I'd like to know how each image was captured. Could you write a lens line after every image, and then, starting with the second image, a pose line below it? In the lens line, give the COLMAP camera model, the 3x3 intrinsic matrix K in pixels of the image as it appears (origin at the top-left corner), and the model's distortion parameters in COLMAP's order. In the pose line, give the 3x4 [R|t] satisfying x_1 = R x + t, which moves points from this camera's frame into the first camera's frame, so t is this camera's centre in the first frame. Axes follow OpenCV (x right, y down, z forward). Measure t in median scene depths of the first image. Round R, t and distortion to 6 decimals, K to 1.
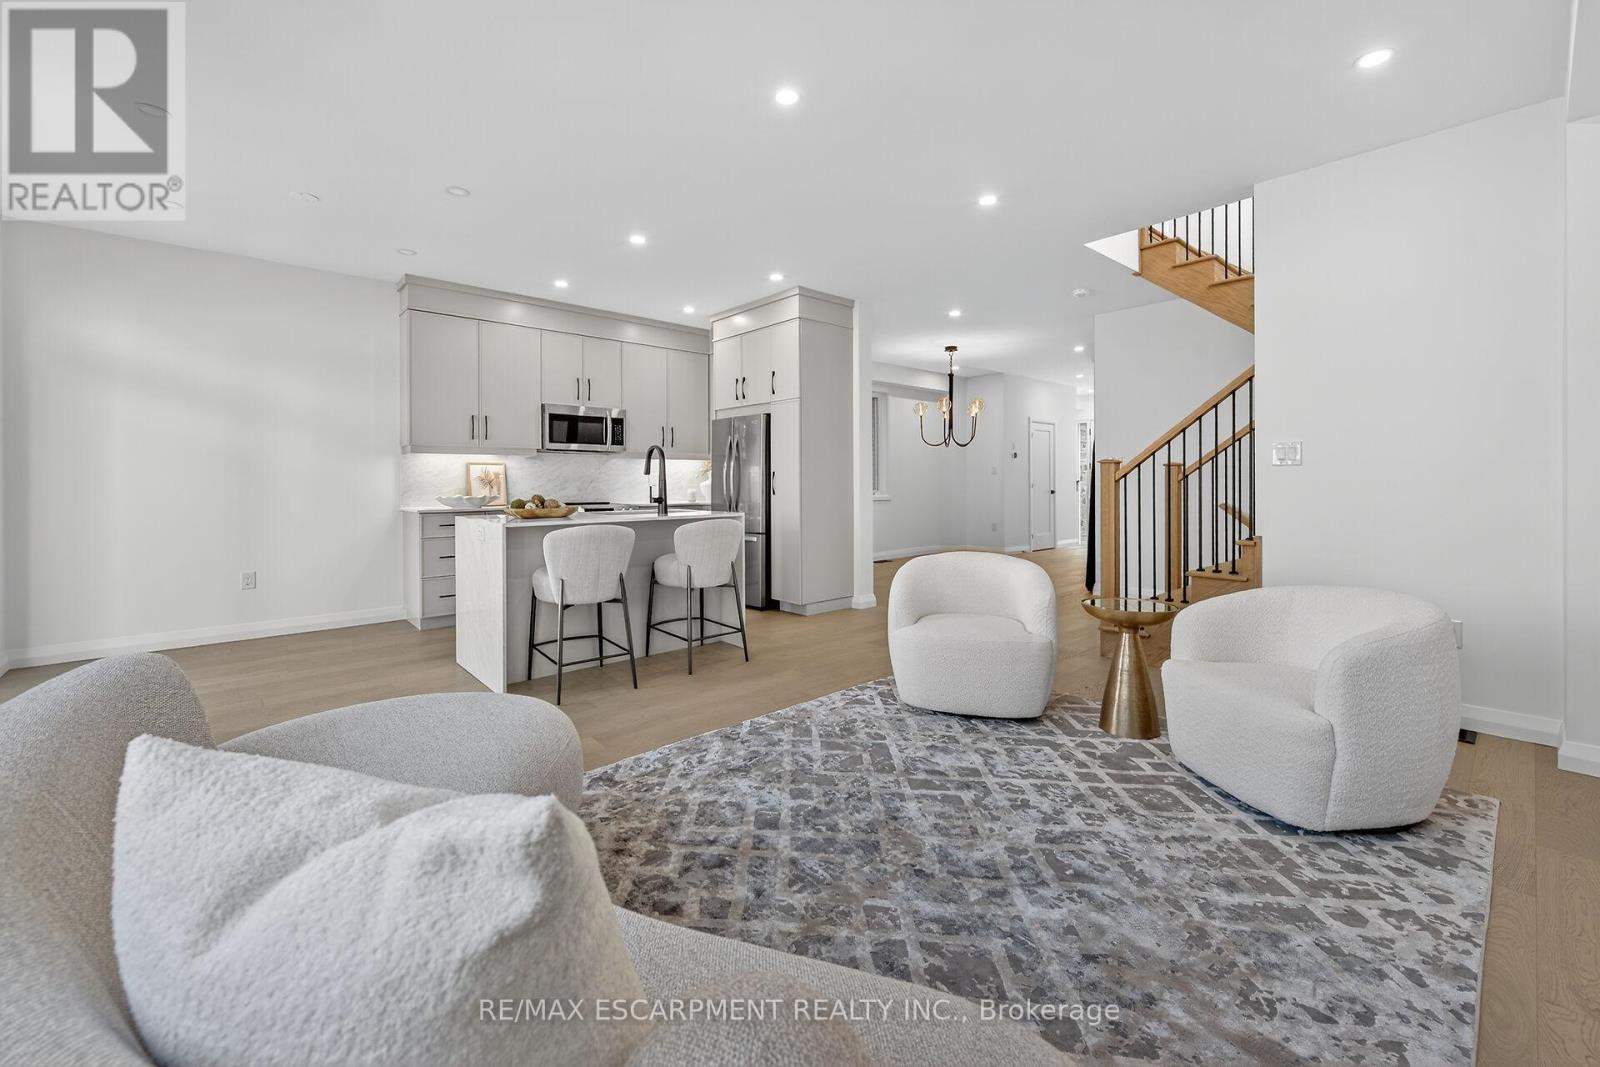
lens RADIAL K [[661.8, 0, 814.0], [0, 661.8, 481.1], [0, 0, 1]] dist [-0.002080, -0.000233]
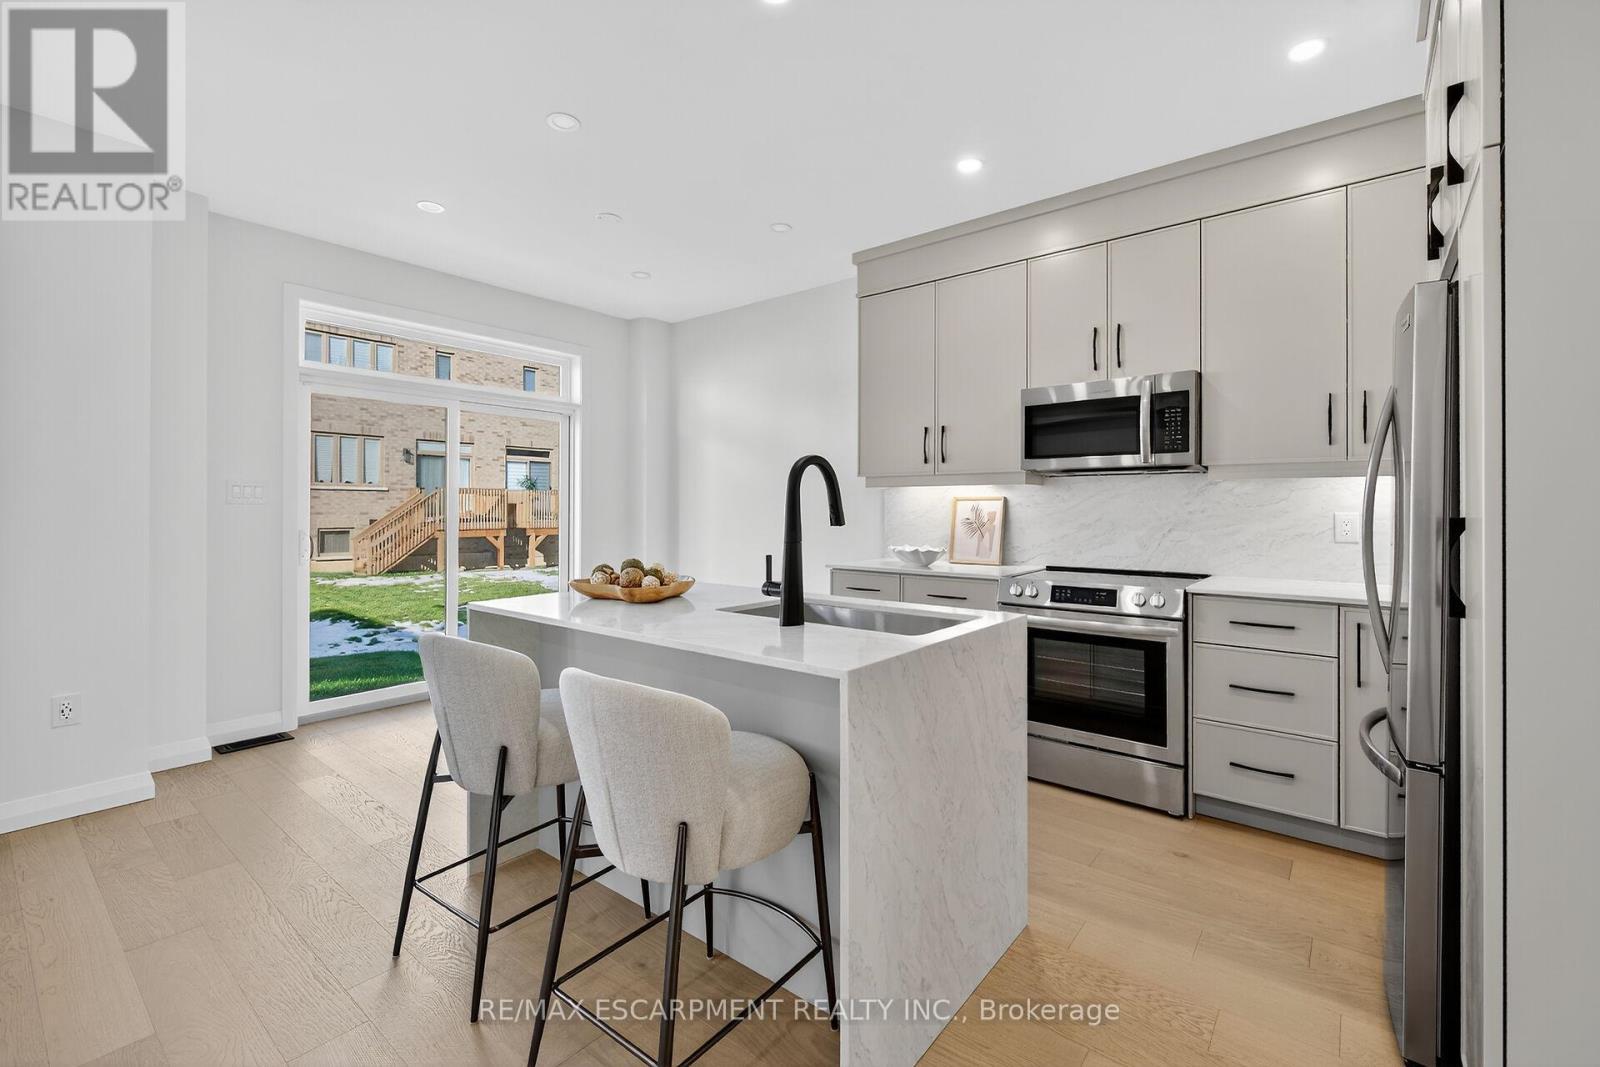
lens RADIAL K [[684.9, 0, 807.2], [0, 684.9, 507.0], [0, 0, 1]] dist [-0.000731, -0.000046]
pose [[0.153074, 0.003184, -0.988210, 0.137623], [0.005292, 0.999978, 0.004042, -0.021364], [0.988201, -0.005848, 0.153054, 0.728881]]
